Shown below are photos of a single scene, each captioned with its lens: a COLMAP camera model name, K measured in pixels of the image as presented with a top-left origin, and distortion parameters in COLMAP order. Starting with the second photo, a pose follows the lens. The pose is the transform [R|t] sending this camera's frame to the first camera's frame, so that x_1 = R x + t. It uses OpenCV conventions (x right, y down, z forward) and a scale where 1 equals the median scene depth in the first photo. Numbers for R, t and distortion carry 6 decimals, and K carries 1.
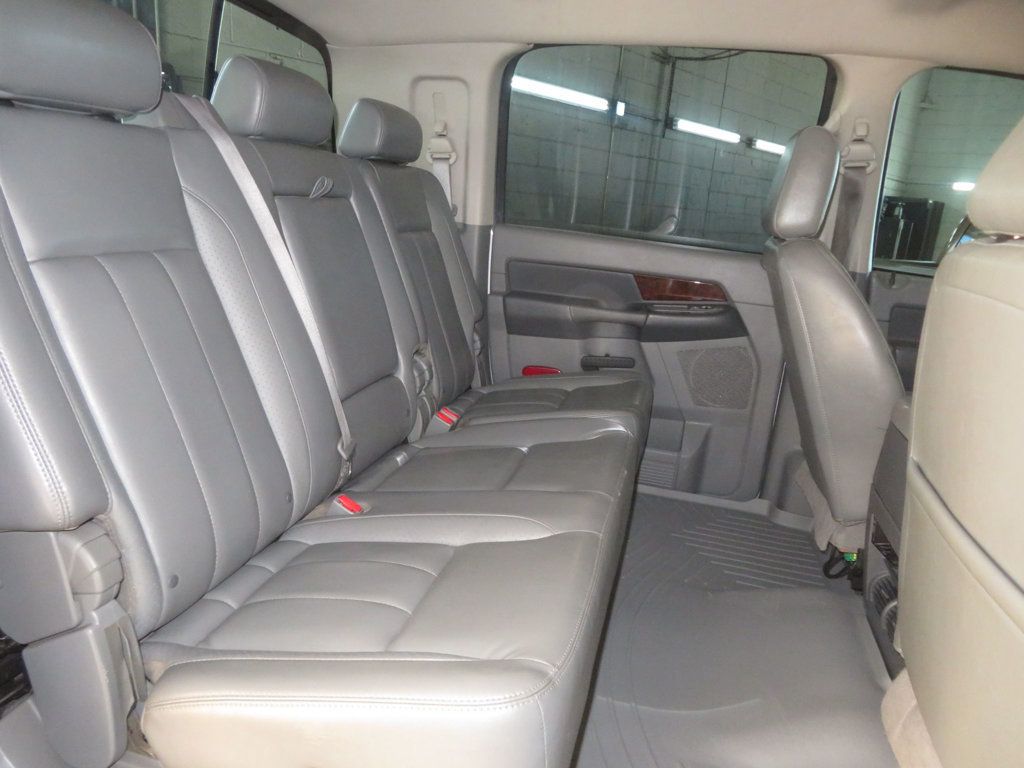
lens RADIAL K [[738.2, 0, 516.9], [0, 738.2, 380.9], [0, 0, 1]] dist [0.004160, 0.000751]
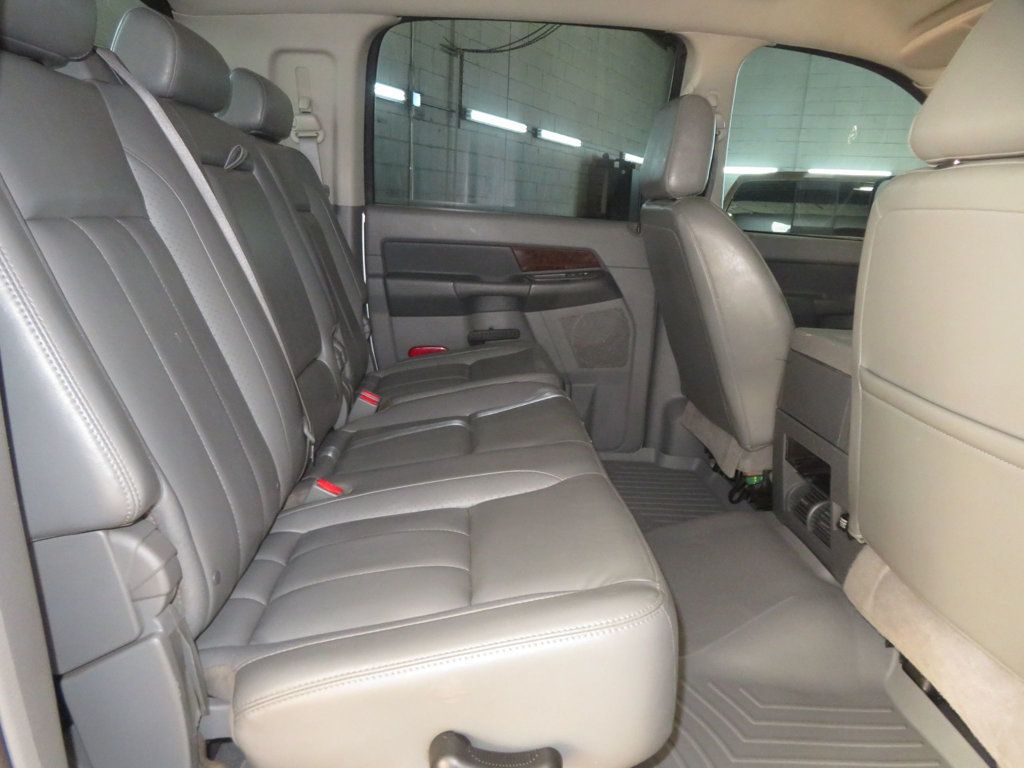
lens RADIAL K [[733.7, 0, 513.4], [0, 733.7, 383.5], [0, 0, 1]] dist [-0.000880, 0.003989]
pose [[0.958408, -0.106524, 0.264776, -0.137937], [0.104085, 0.994296, 0.023270, 0.022024], [-0.265745, 0.005257, 0.964029, 0.017621]]
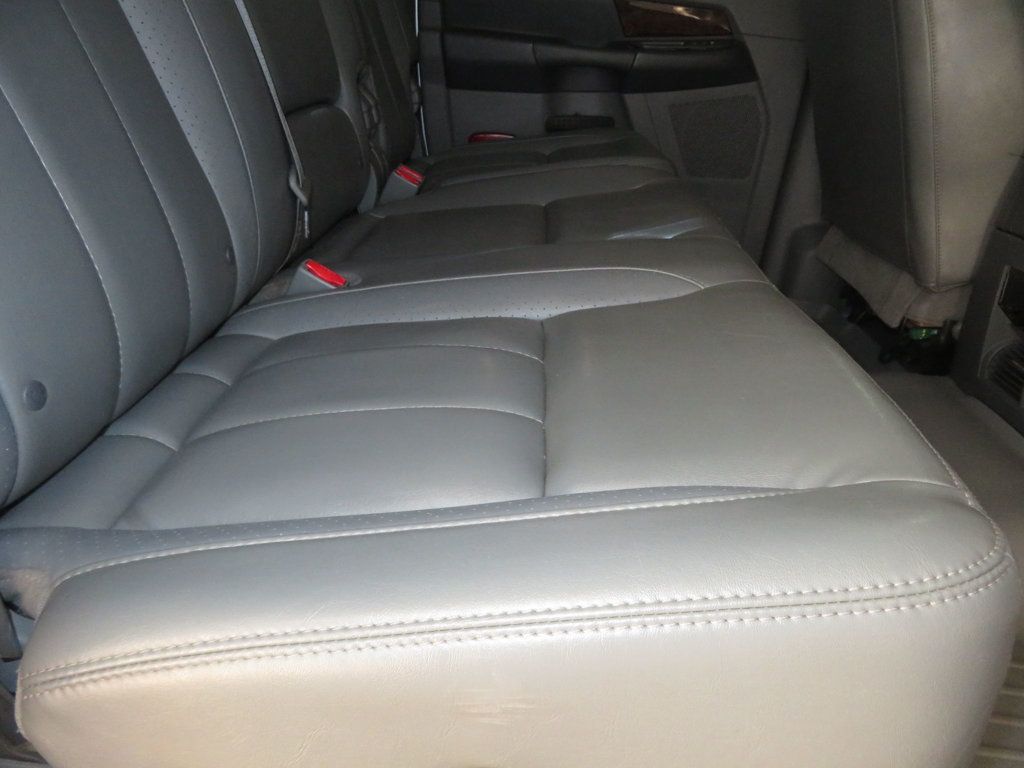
lens RADIAL K [[741.0, 0, 517.5], [0, 741.0, 382.8], [0, 0, 1]] dist [0.000873, -0.002213]
pose [[0.981904, -0.073881, 0.174376, -0.108209], [0.034393, 0.975020, 0.219440, 0.073866], [-0.186232, -0.209471, 0.959916, 0.219253]]
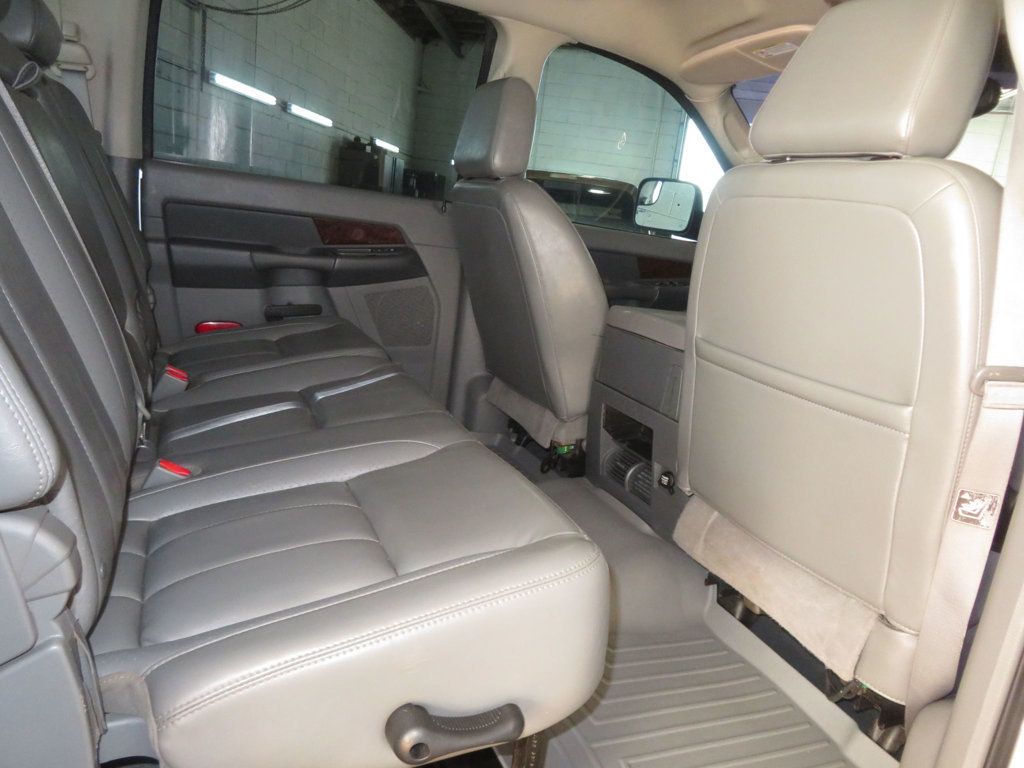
lens RADIAL K [[729.9, 0, 512.0], [0, 729.9, 384.0], [0, 0, 1]] dist [0.000139, -0.002258]
pose [[0.810707, -0.120319, 0.572955, -0.220816], [0.094864, 0.992718, 0.074239, 0.028155], [-0.577715, -0.005833, 0.816218, 0.065815]]
